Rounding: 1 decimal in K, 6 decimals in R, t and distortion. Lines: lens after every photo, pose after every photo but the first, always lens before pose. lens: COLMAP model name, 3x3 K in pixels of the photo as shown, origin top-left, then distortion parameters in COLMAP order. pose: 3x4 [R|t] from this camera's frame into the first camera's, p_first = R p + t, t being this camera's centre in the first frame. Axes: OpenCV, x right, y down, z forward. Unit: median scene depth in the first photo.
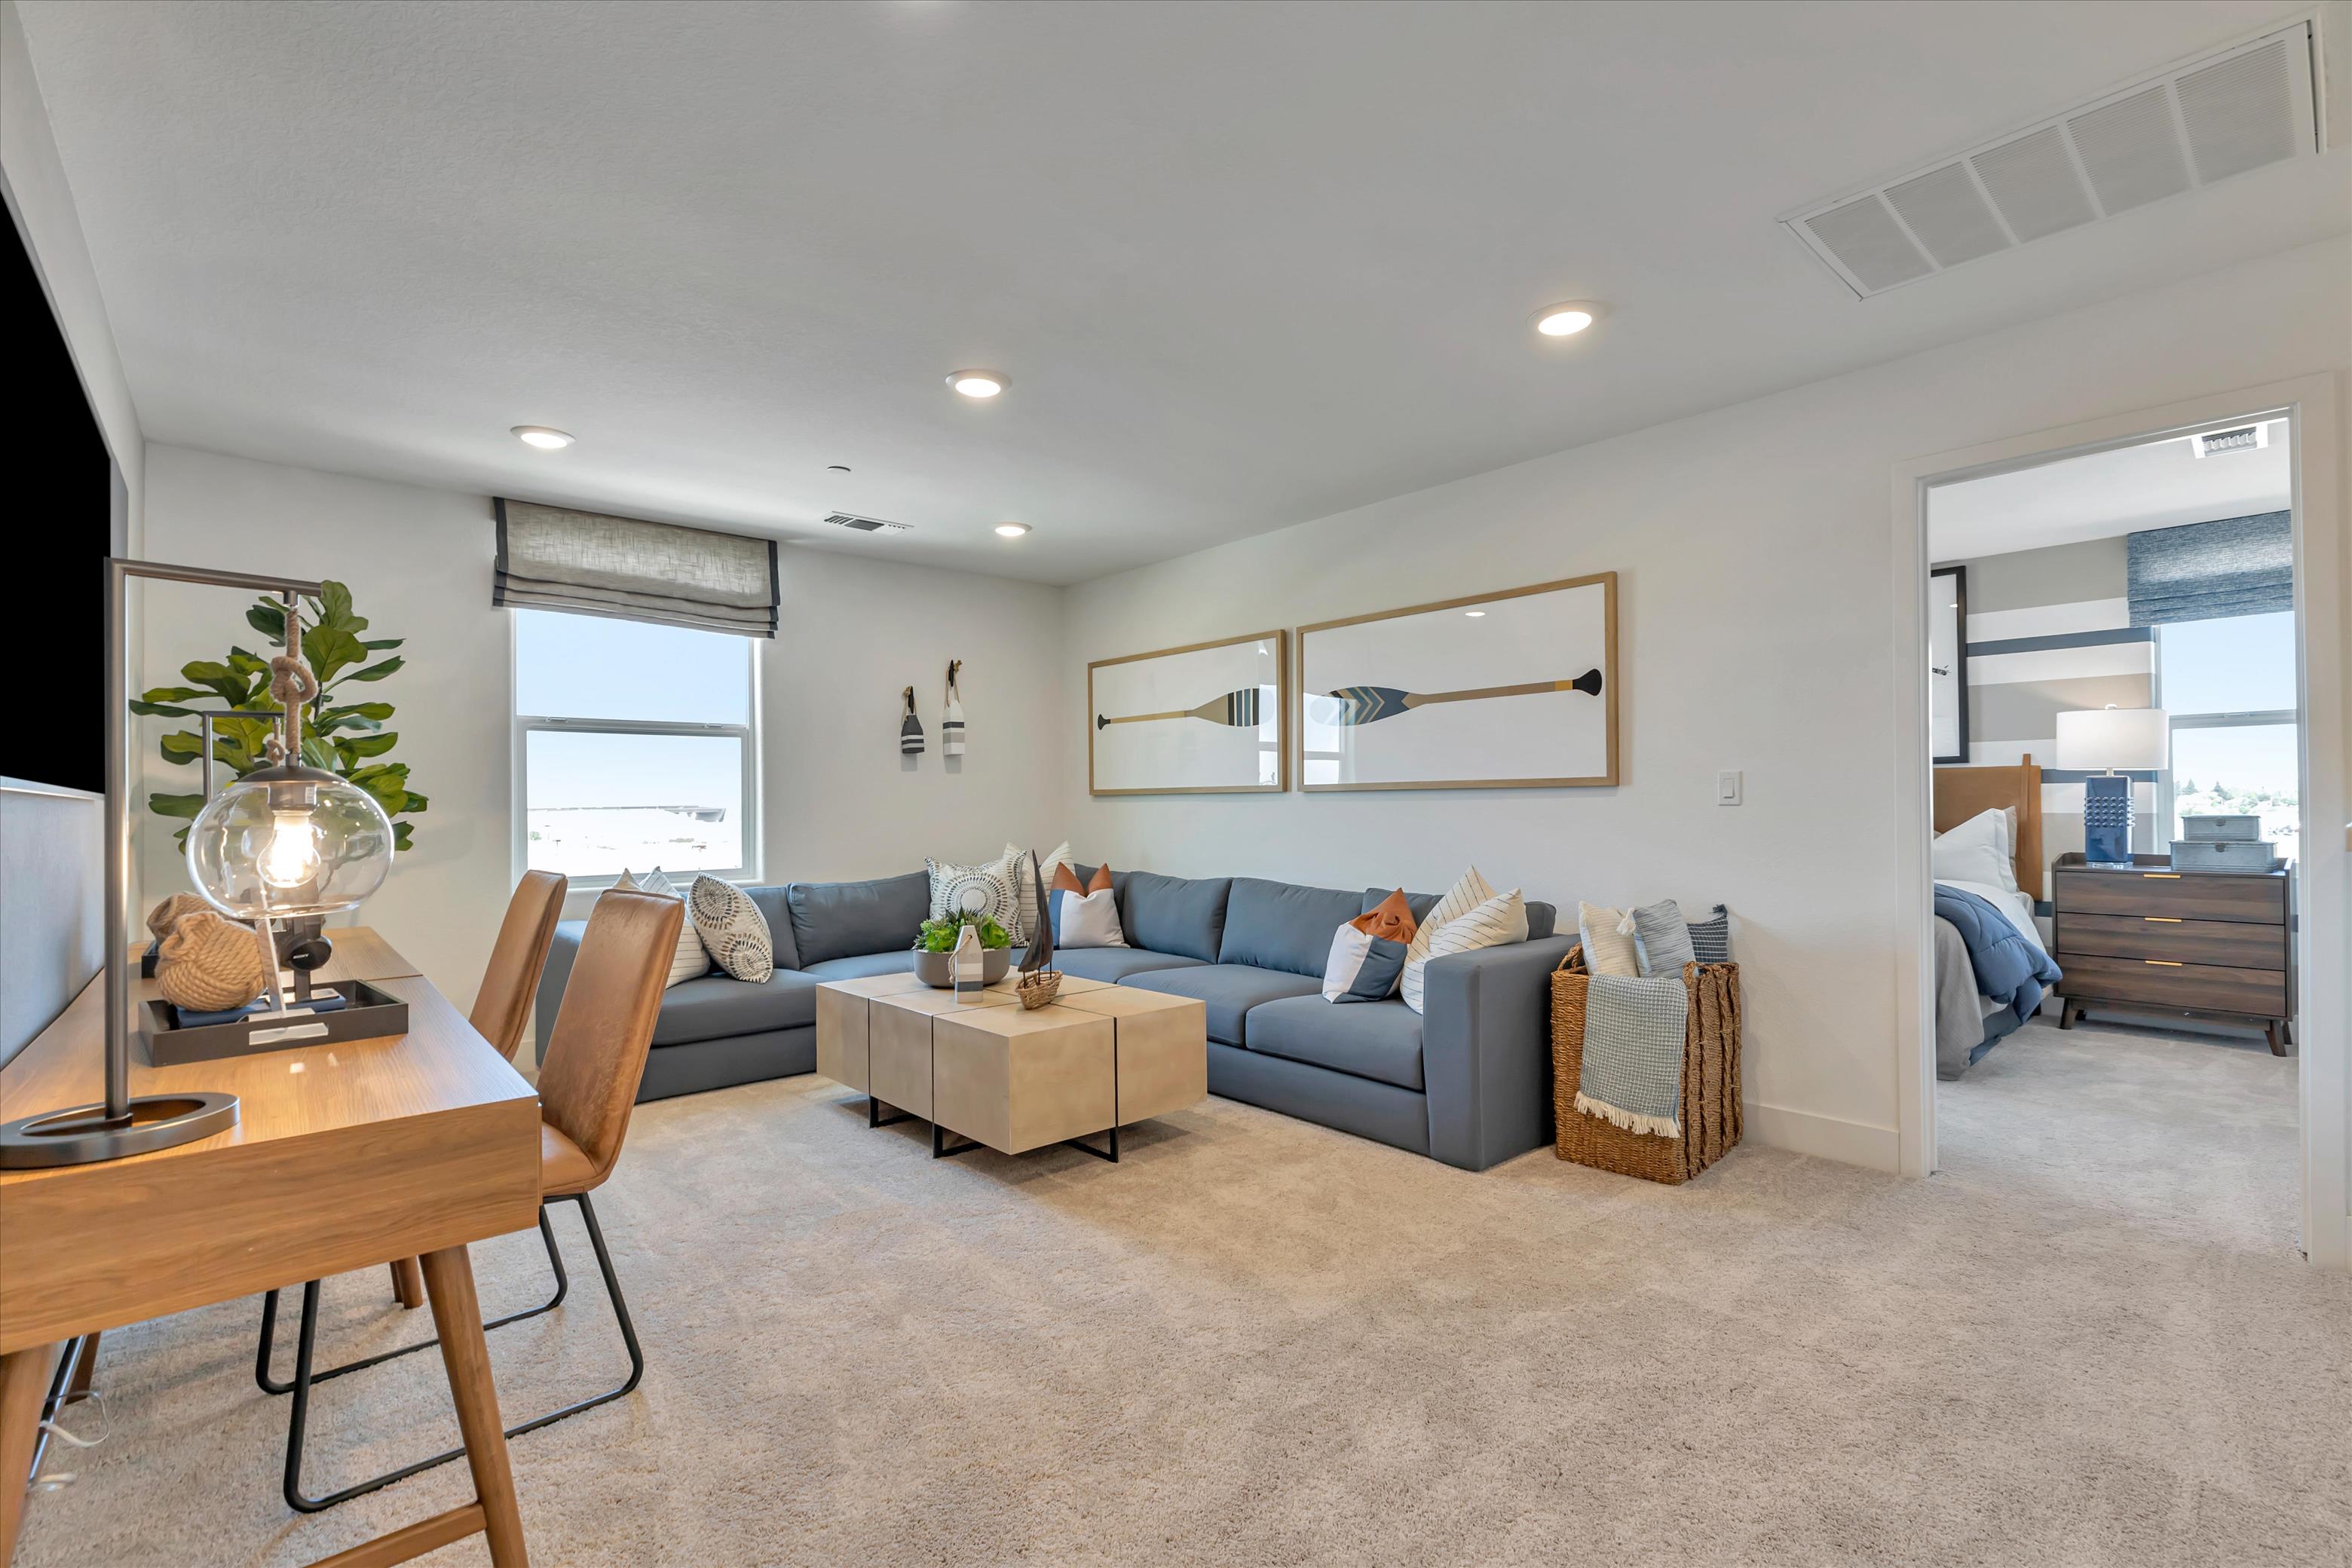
lens RADIAL K [[1071.9, 0, 1174.0], [0, 1071.9, 797.7], [0, 0, 1]] dist [-0.002171, -0.000161]
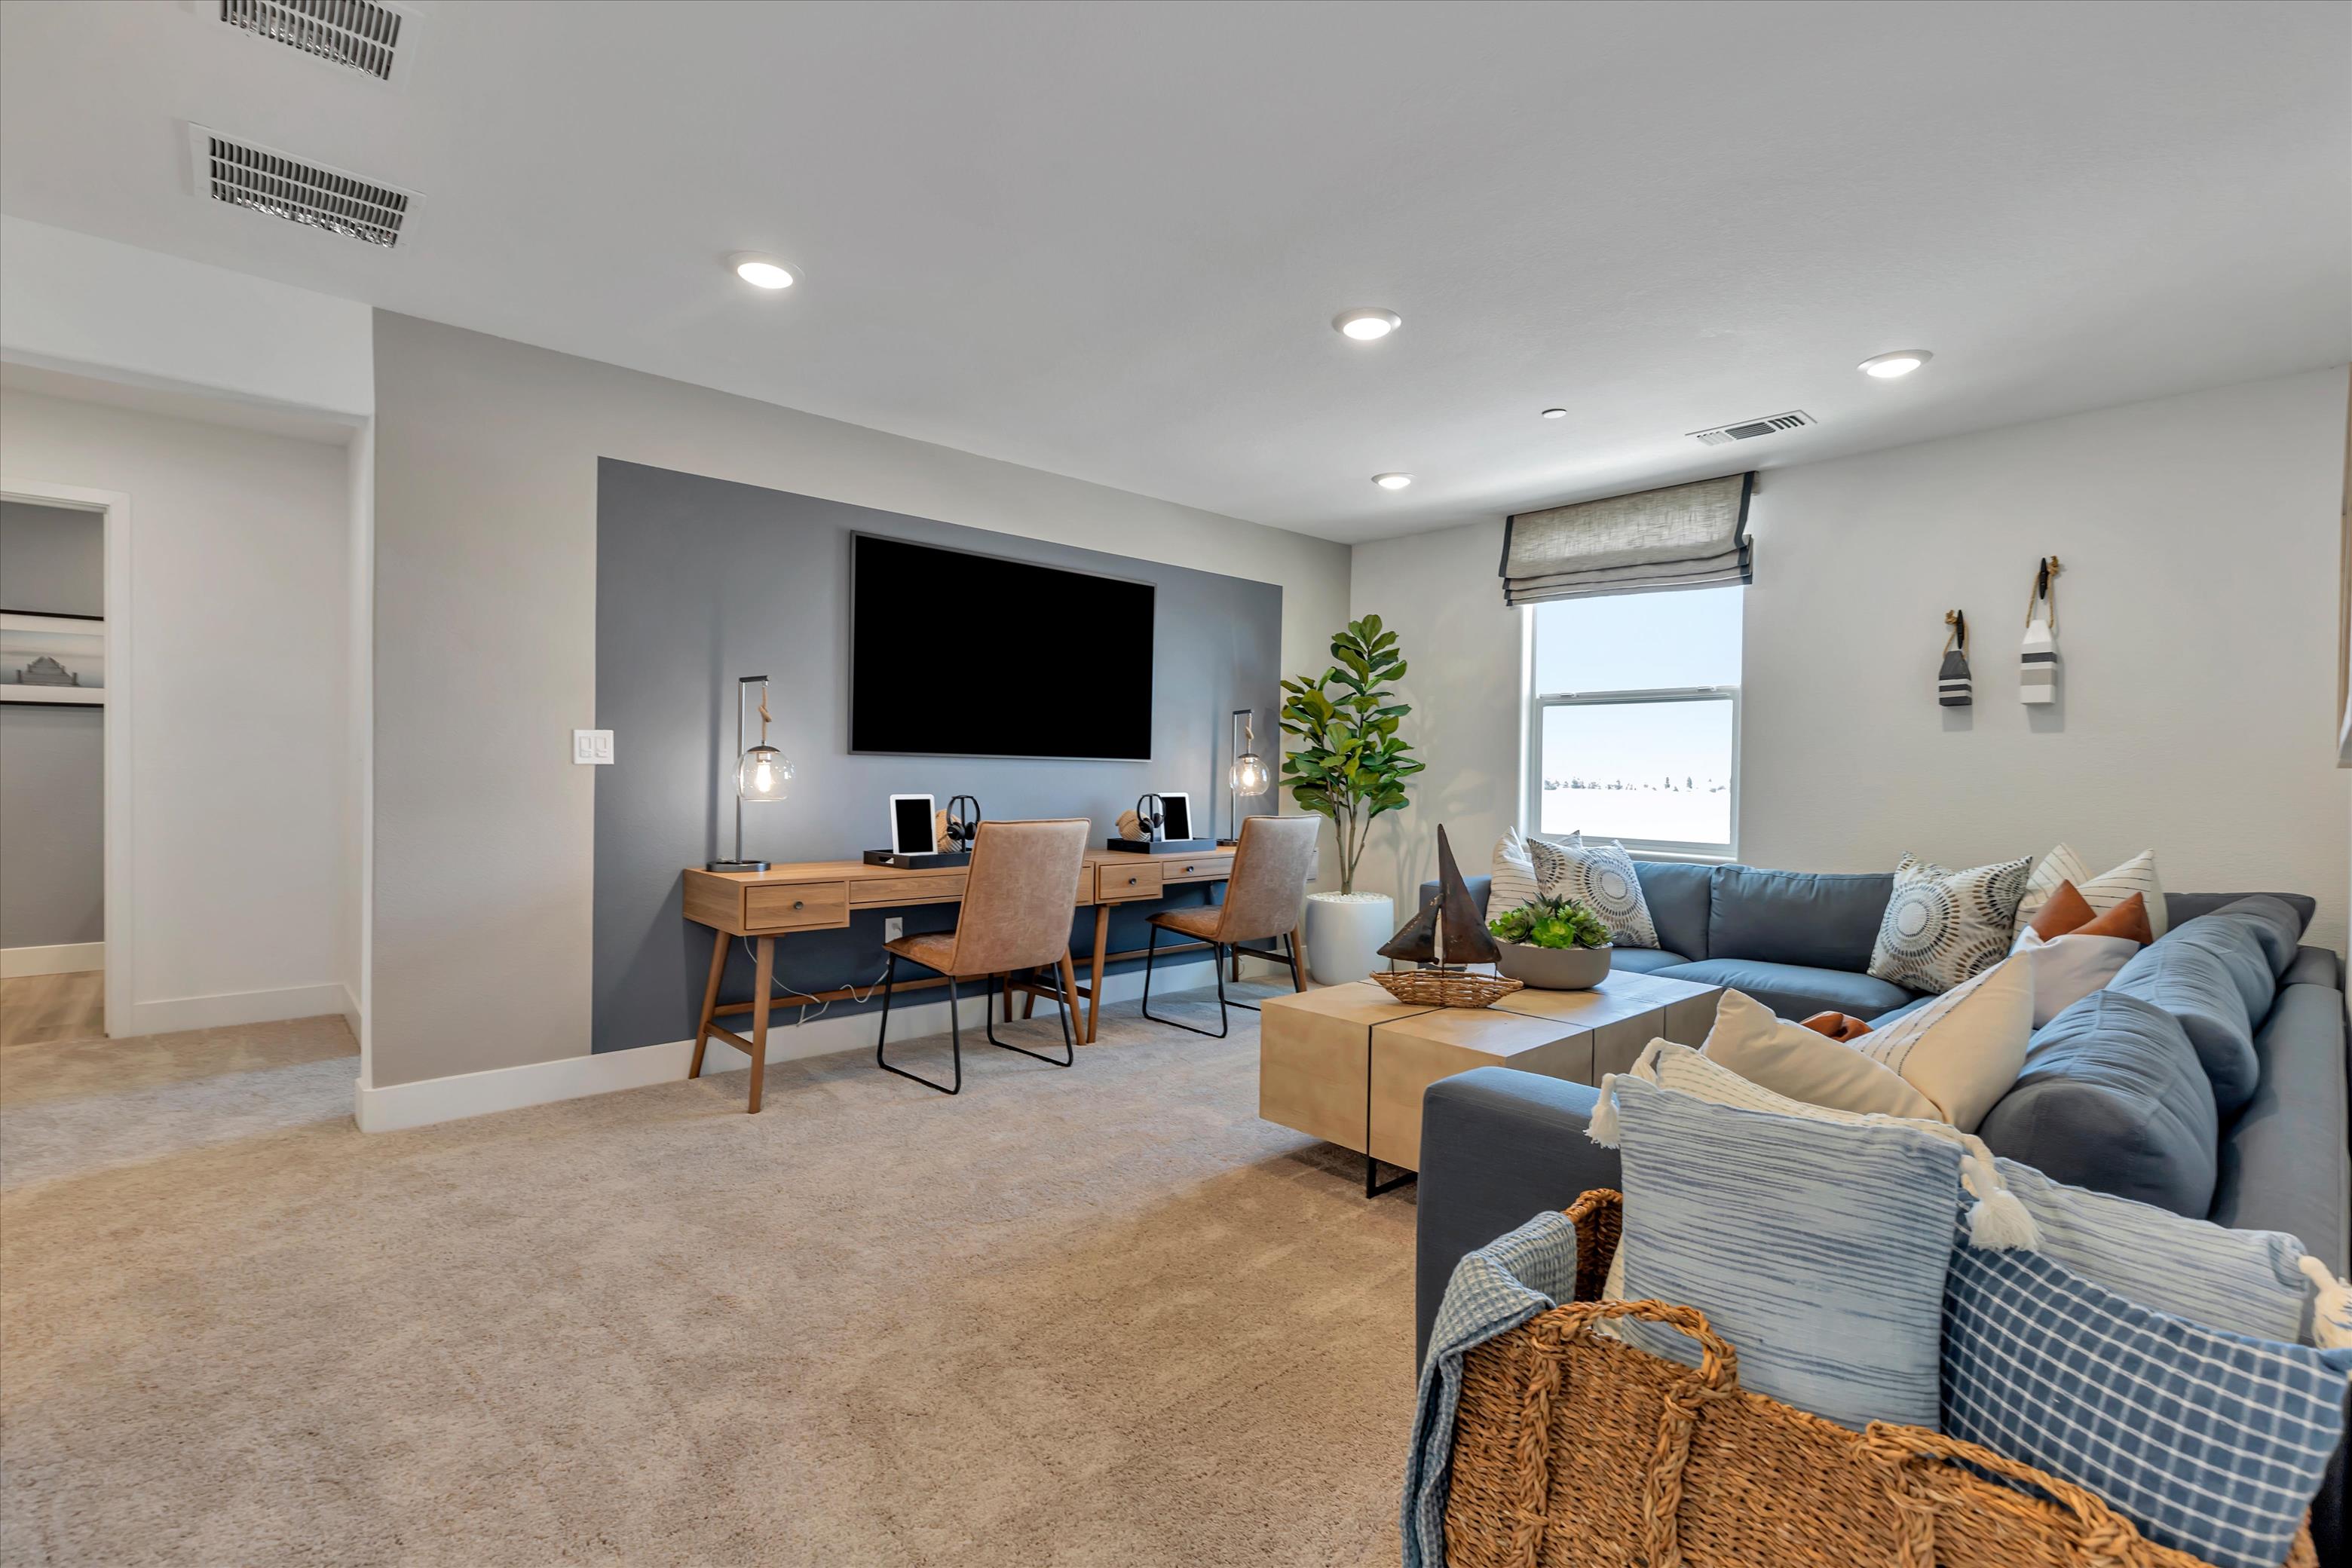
lens RADIAL K [[1071.9, 0, 1181.0], [0, 1071.9, 777.0], [0, 0, 1]] dist [-0.002171, -0.000161]
pose [[0.029039, 0.011823, -0.999508, 0.555711], [-0.009847, 0.999885, 0.011541, 0.003009], [0.999530, 0.009507, 0.029152, 0.590841]]
